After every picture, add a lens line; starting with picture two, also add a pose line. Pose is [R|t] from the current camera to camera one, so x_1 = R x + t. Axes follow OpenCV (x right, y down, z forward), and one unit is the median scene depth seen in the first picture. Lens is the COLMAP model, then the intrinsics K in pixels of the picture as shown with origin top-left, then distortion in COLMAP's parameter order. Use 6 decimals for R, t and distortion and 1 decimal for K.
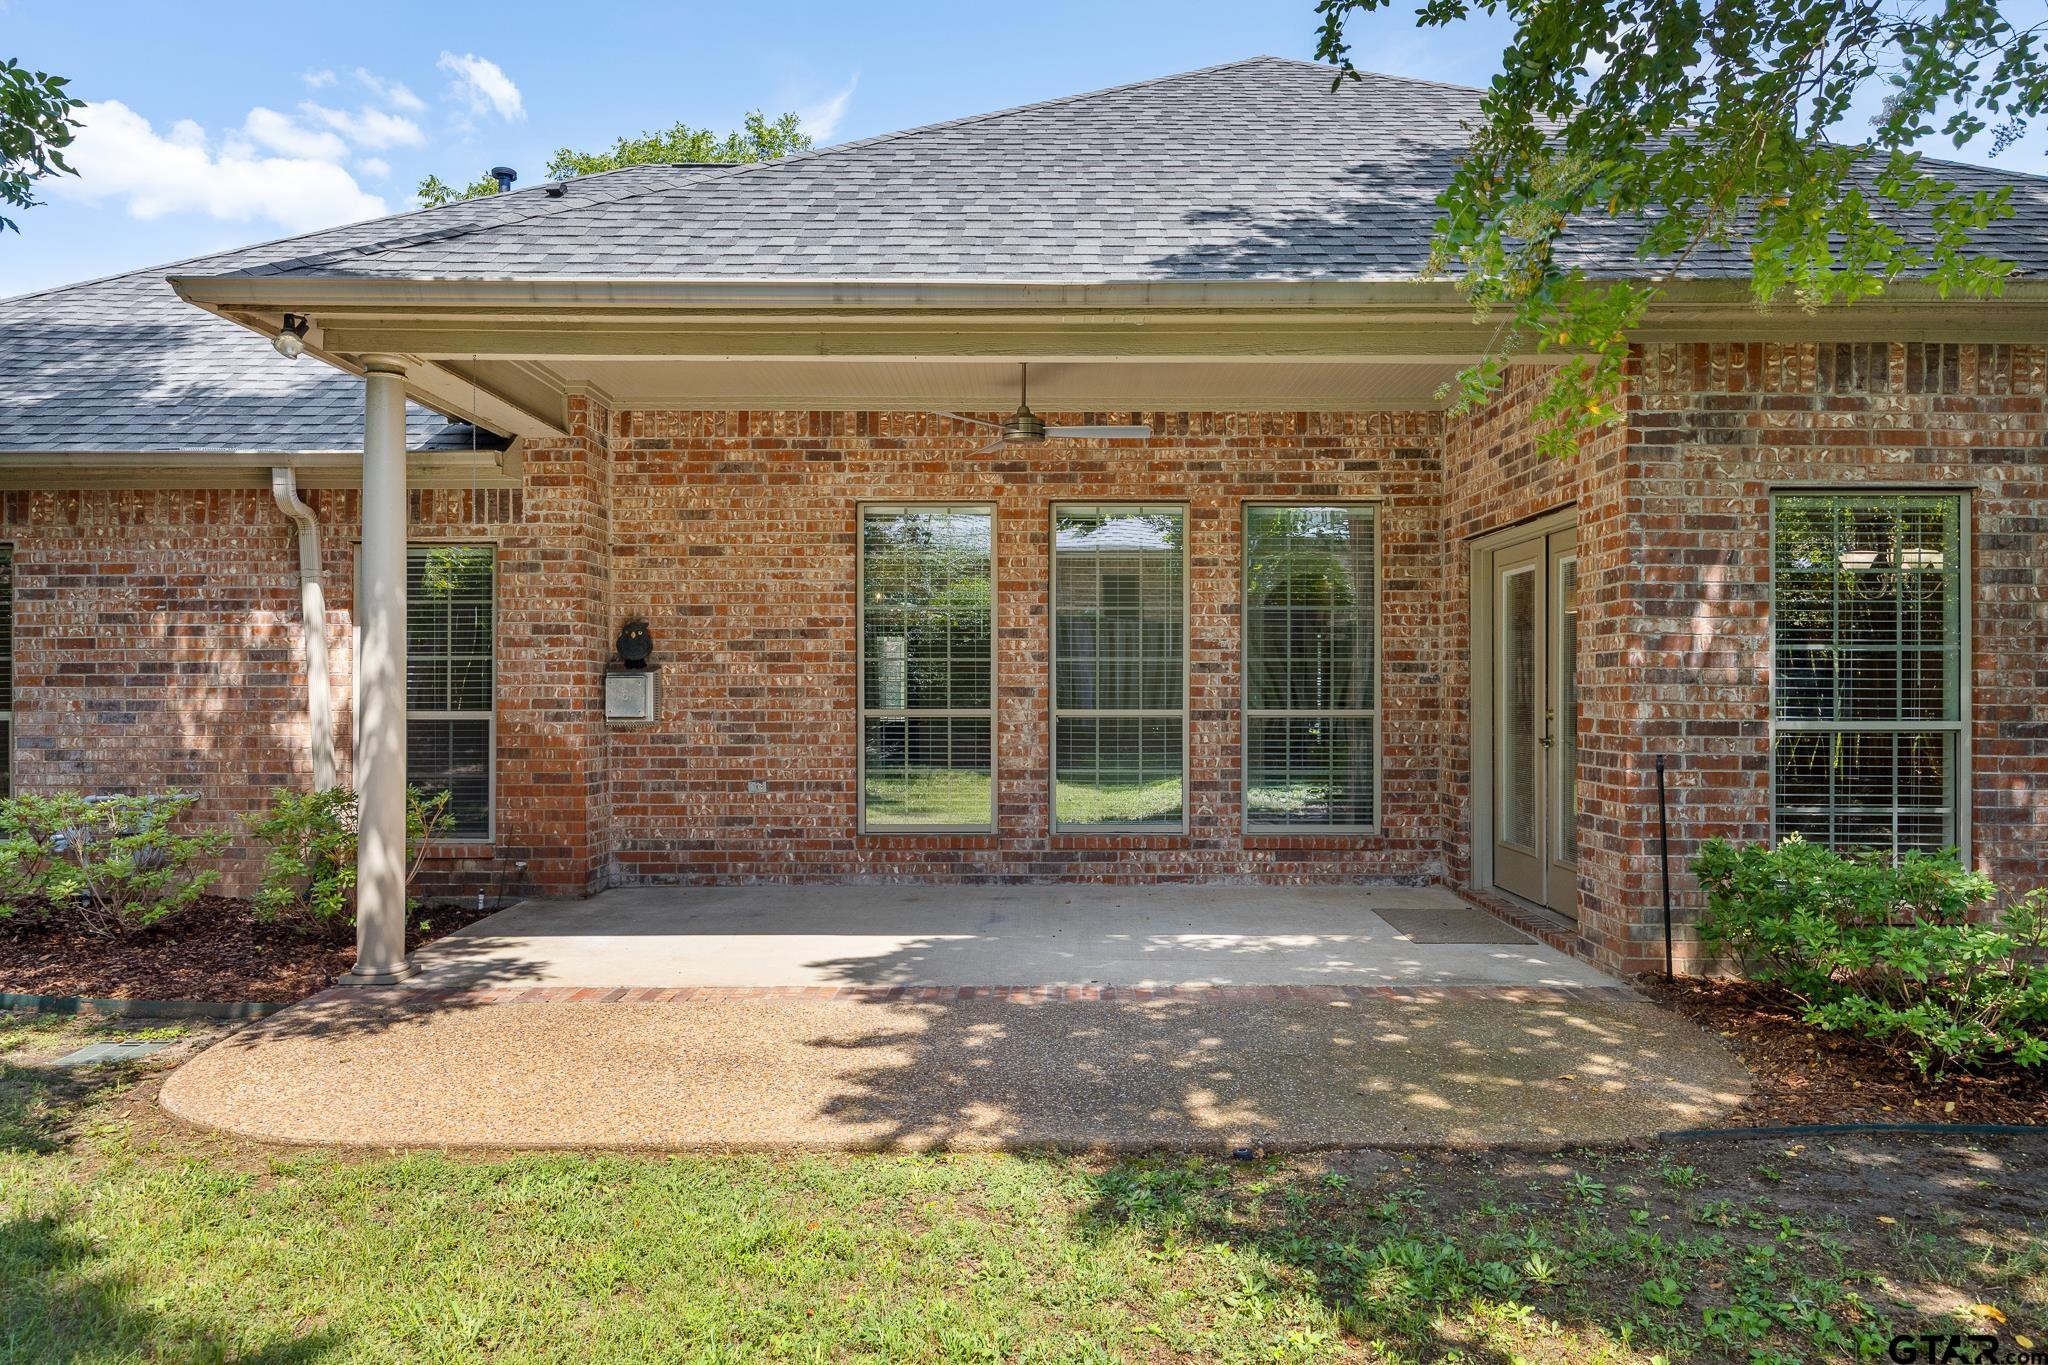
lens RADIAL K [[1290.6, 0, 1037.8], [0, 1290.6, 683.9], [0, 0, 1]] dist [-0.021506, 0.009525]
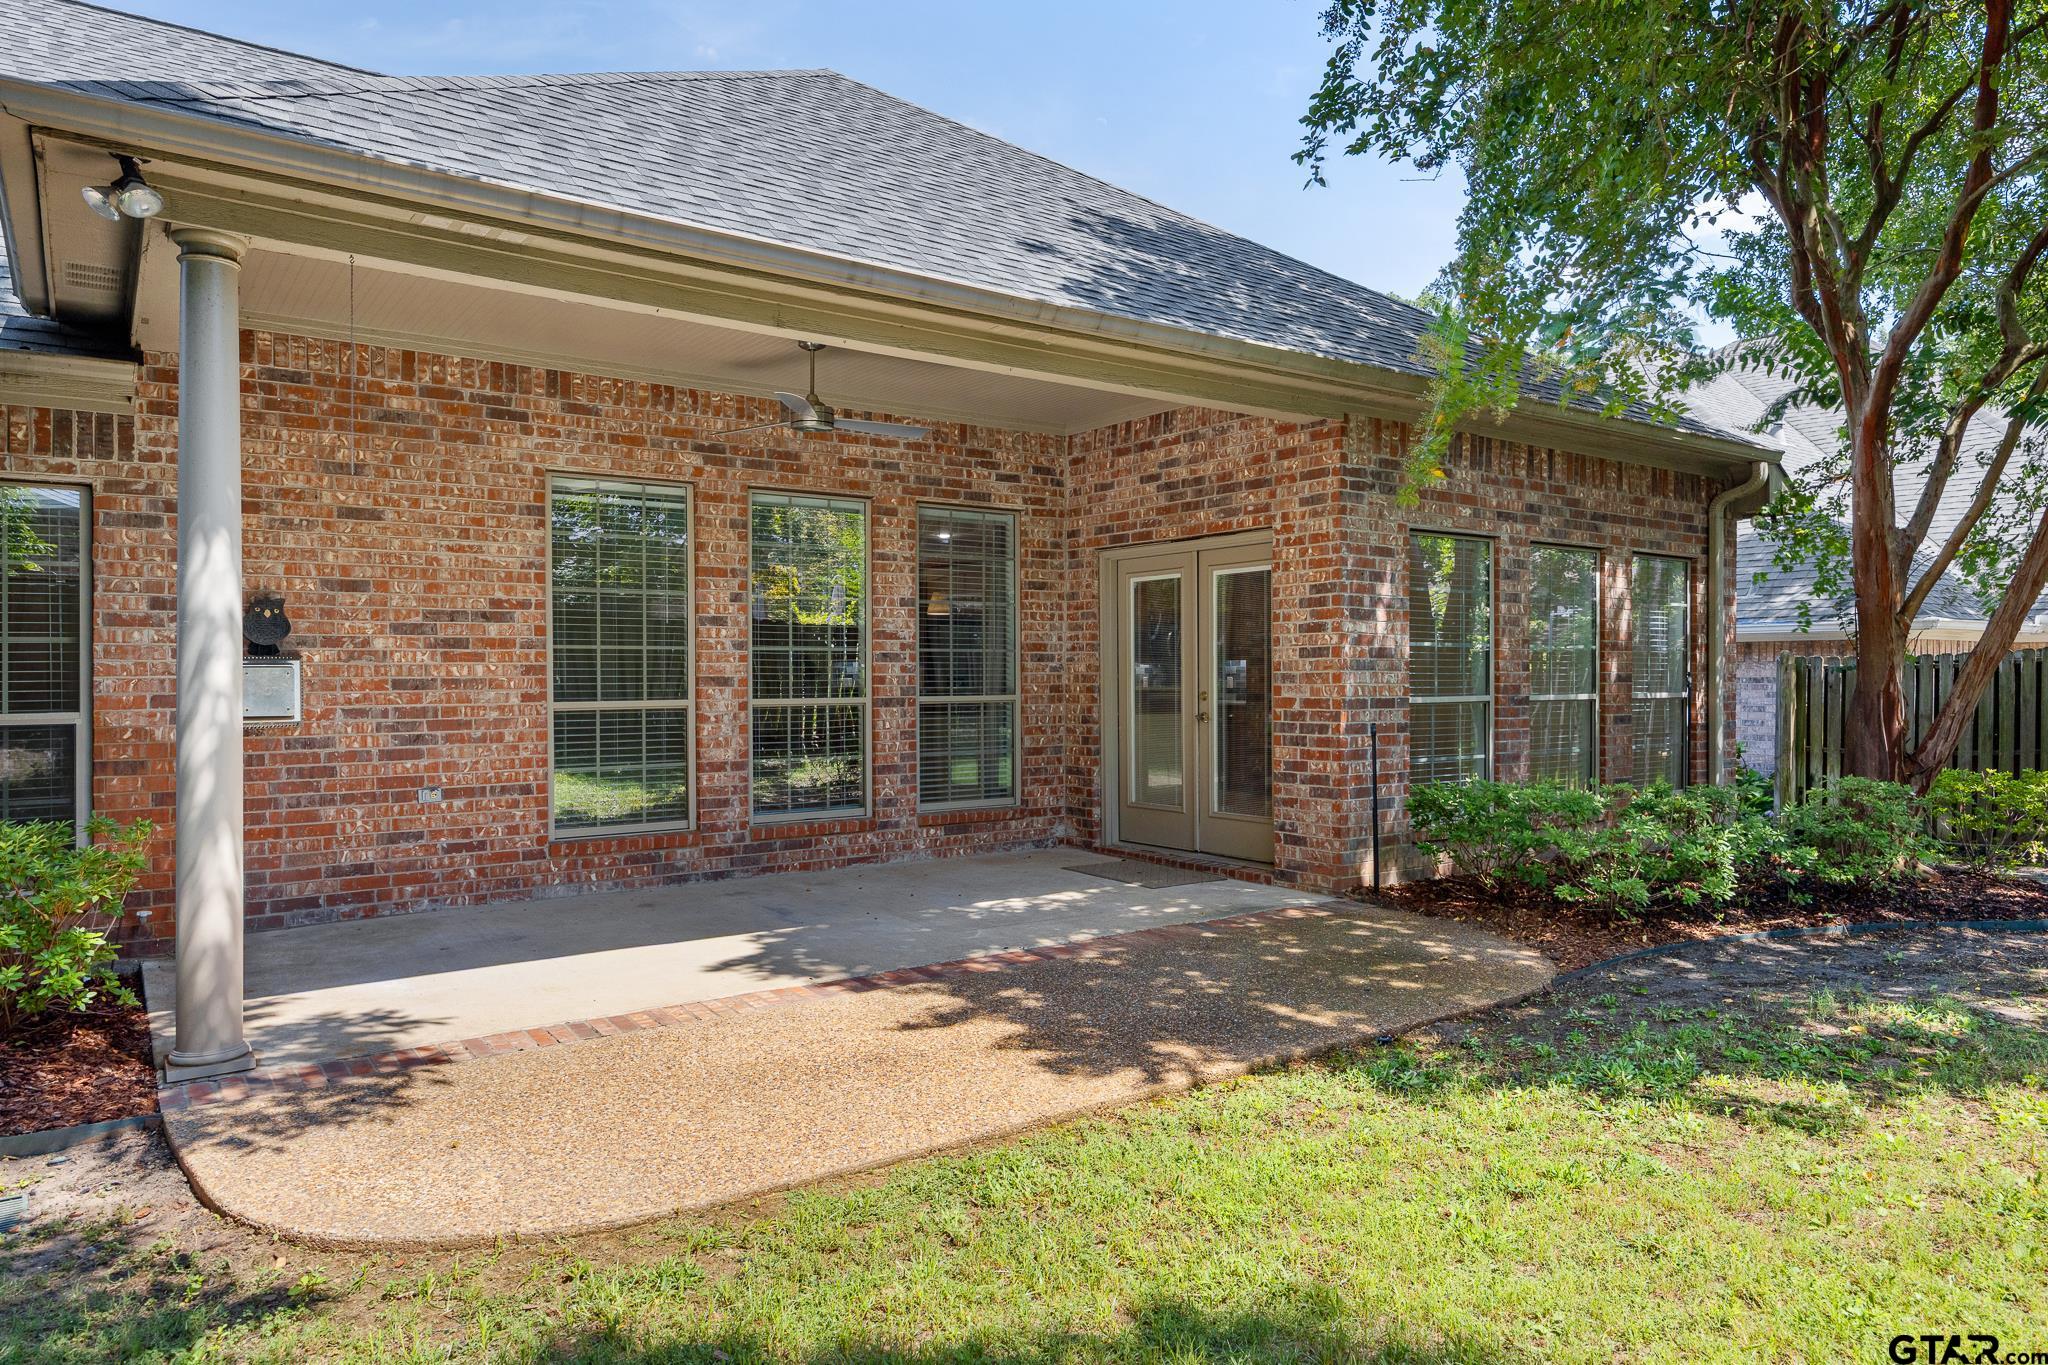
lens RADIAL K [[1290.6, 0, 1029.3], [0, 1290.6, 687.0], [0, 0, 1]] dist [-0.021506, 0.009525]
pose [[0.806241, -0.009640, 0.591509, -0.400228], [0.004769, 0.999941, 0.009797, 0.001971], [-0.591568, -0.005078, 0.806239, 0.081717]]
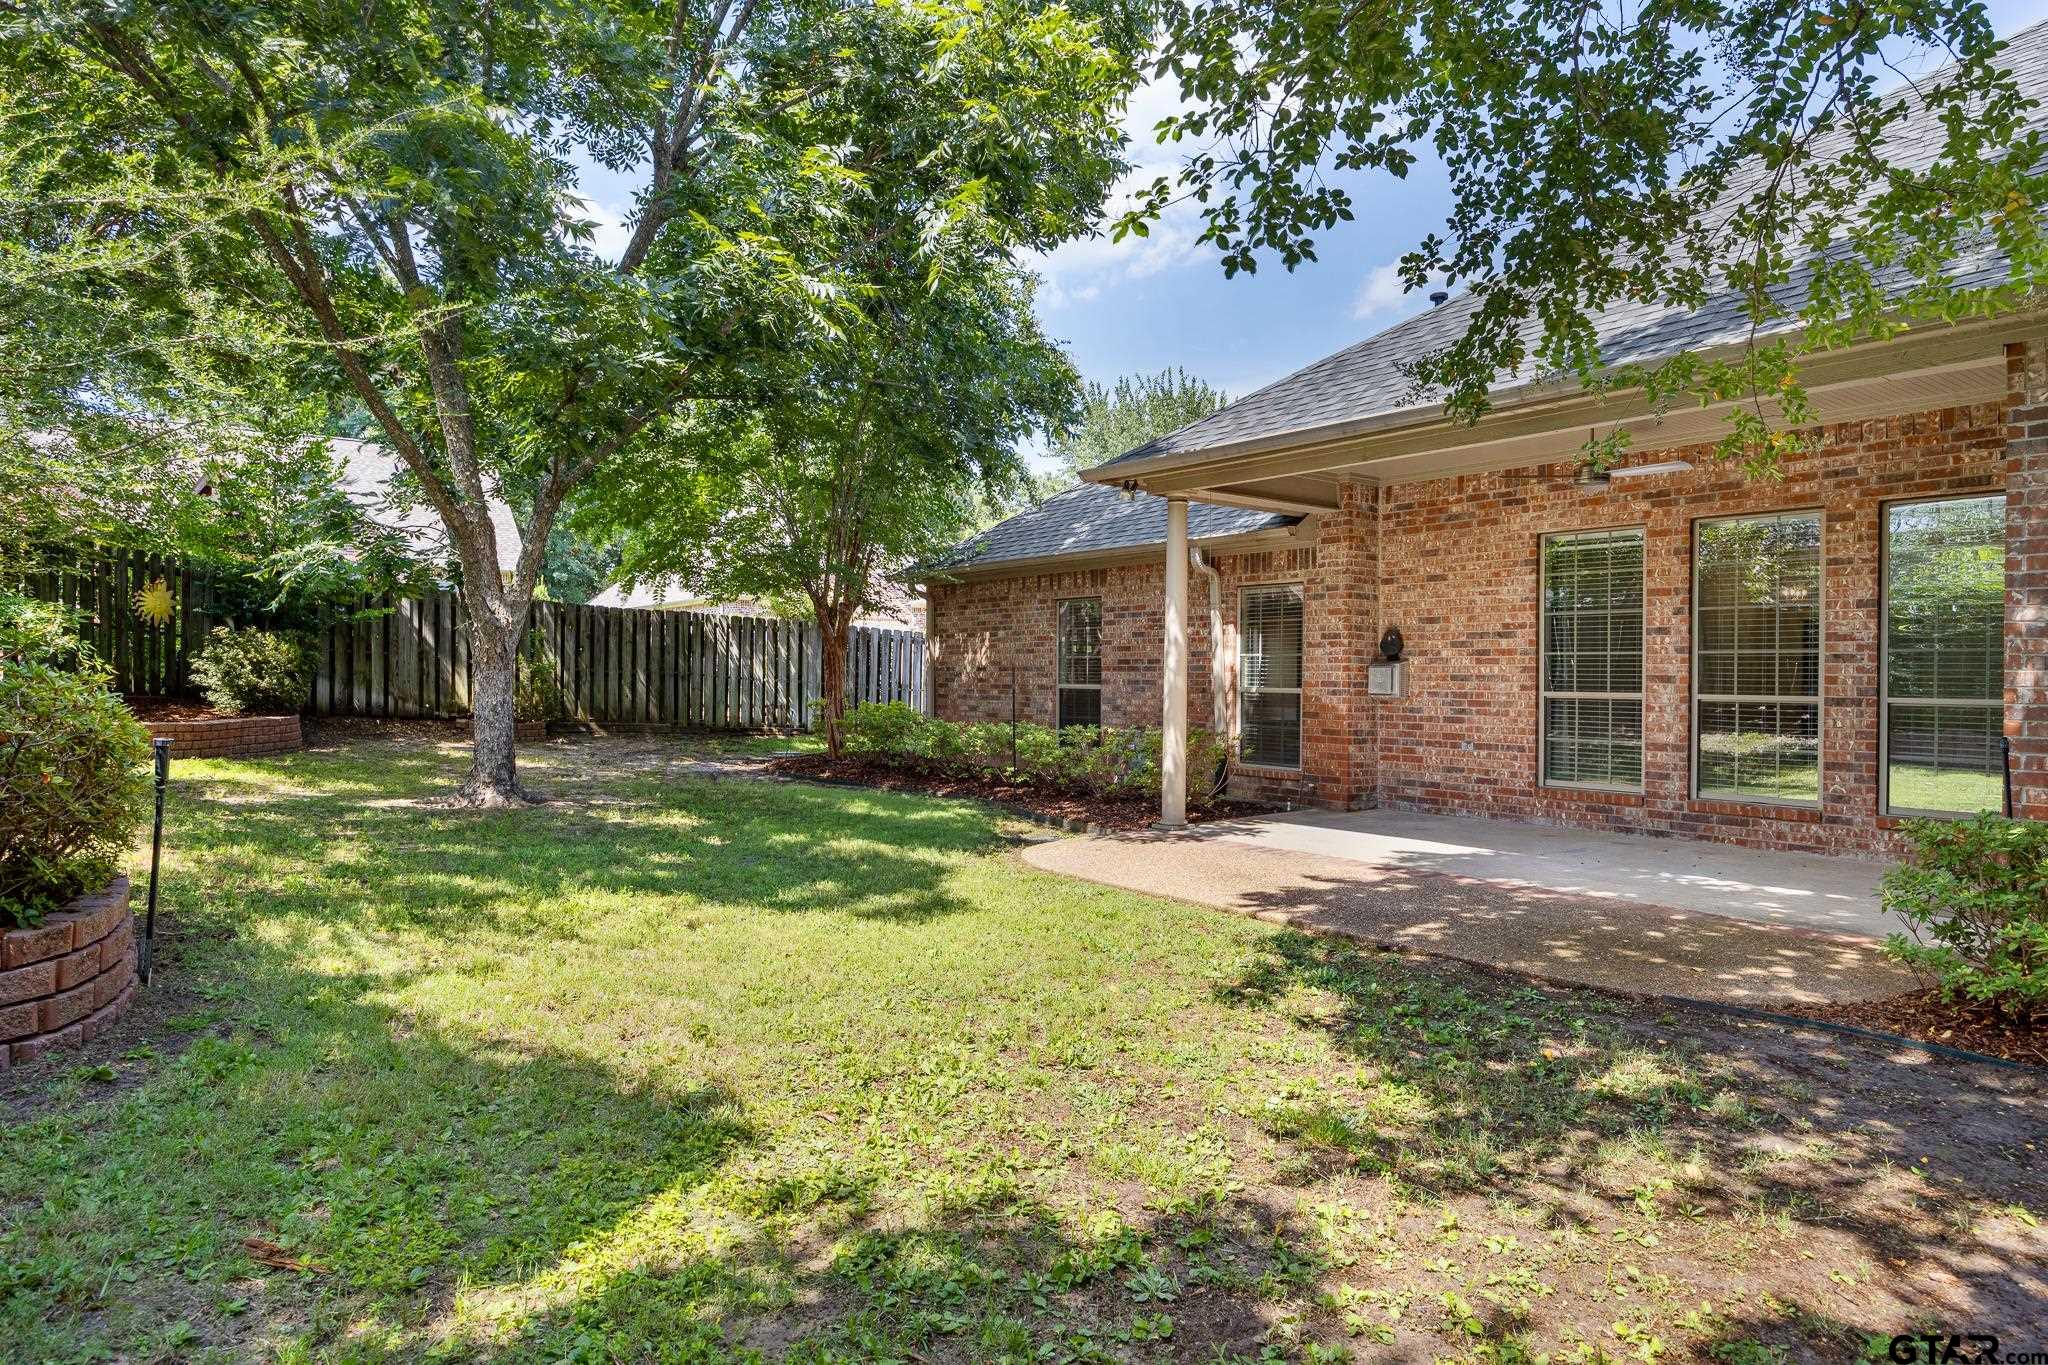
lens RADIAL K [[1188.4, 0, 1032.5], [0, 1188.4, 677.8], [0, 0, 1]] dist [-0.001252, 0.000328]
pose [[0.612162, 0.007004, -0.790701, 0.506671], [-0.009871, 0.999951, 0.001215, 0.009515], [0.790671, 0.007061, 0.612201, -0.152795]]
